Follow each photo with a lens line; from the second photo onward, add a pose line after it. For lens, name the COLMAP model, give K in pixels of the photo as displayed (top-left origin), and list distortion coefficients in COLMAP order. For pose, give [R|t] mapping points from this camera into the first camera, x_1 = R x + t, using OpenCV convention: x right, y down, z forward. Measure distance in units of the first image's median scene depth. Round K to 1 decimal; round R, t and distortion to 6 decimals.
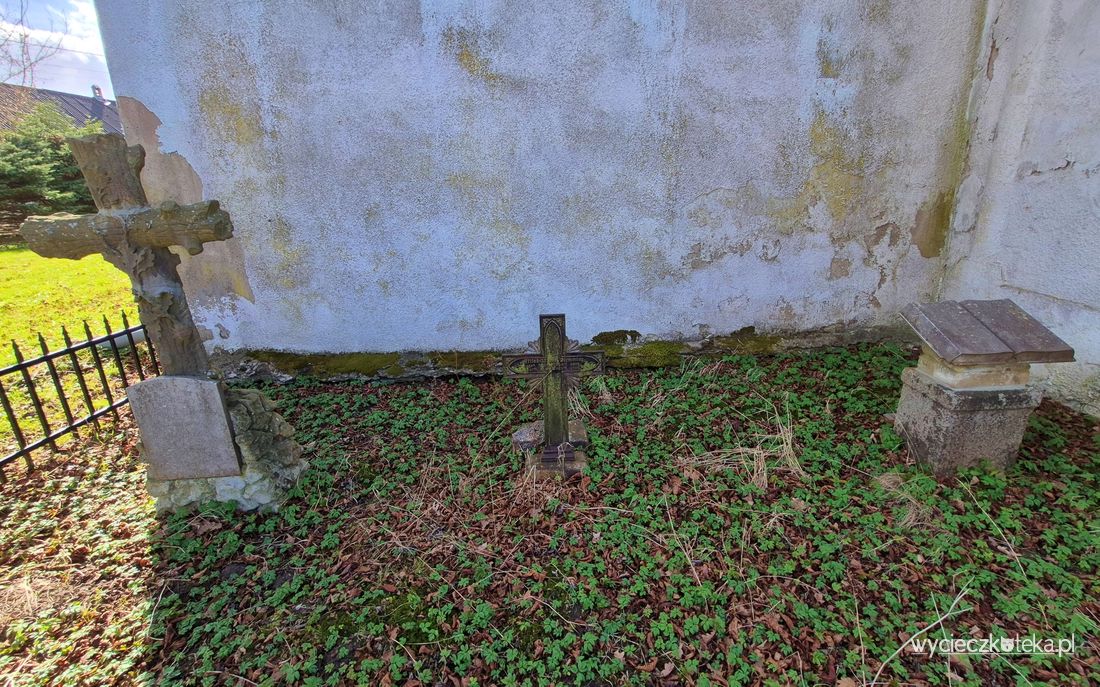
lens RADIAL K [[477.7, 0, 579.1], [0, 477.7, 349.7], [0, 0, 1]] dist [0.003535, -0.000336]
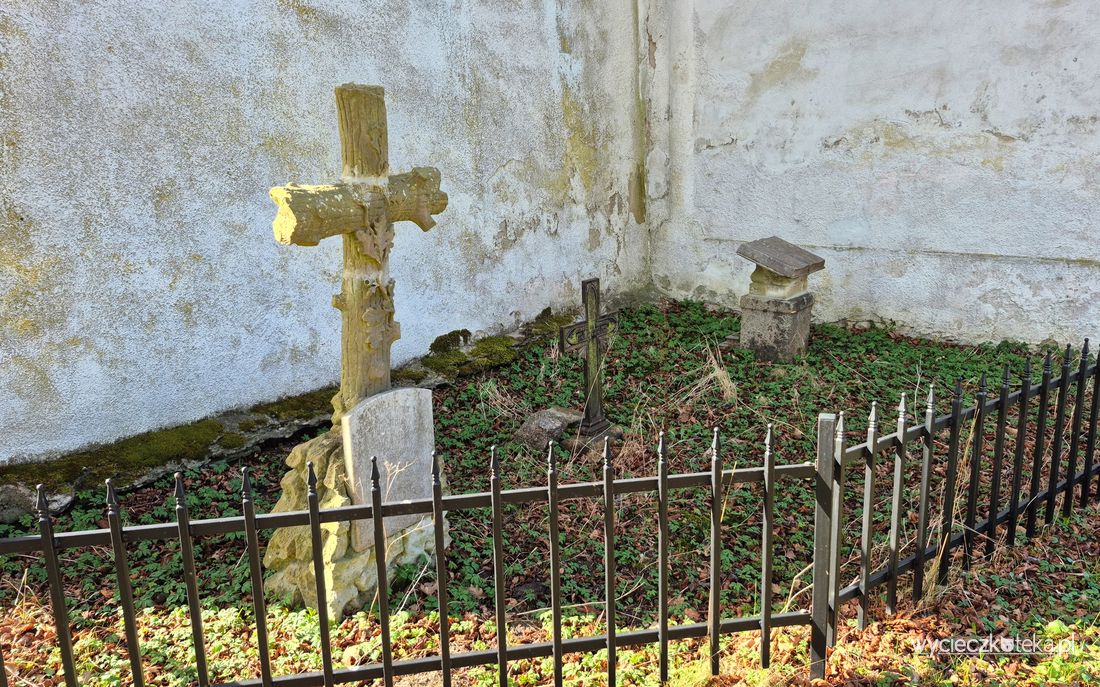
lens RADIAL K [[851.8, 0, 552.7], [0, 851.8, 356.9], [0, 0, 1]] dist [0.153286, -0.190988]
pose [[0.632002, -0.171868, 0.755668, -1.013060], [0.250966, 0.967942, 0.010251, 0.032220], [-0.733205, 0.183168, 0.654874, -0.067307]]
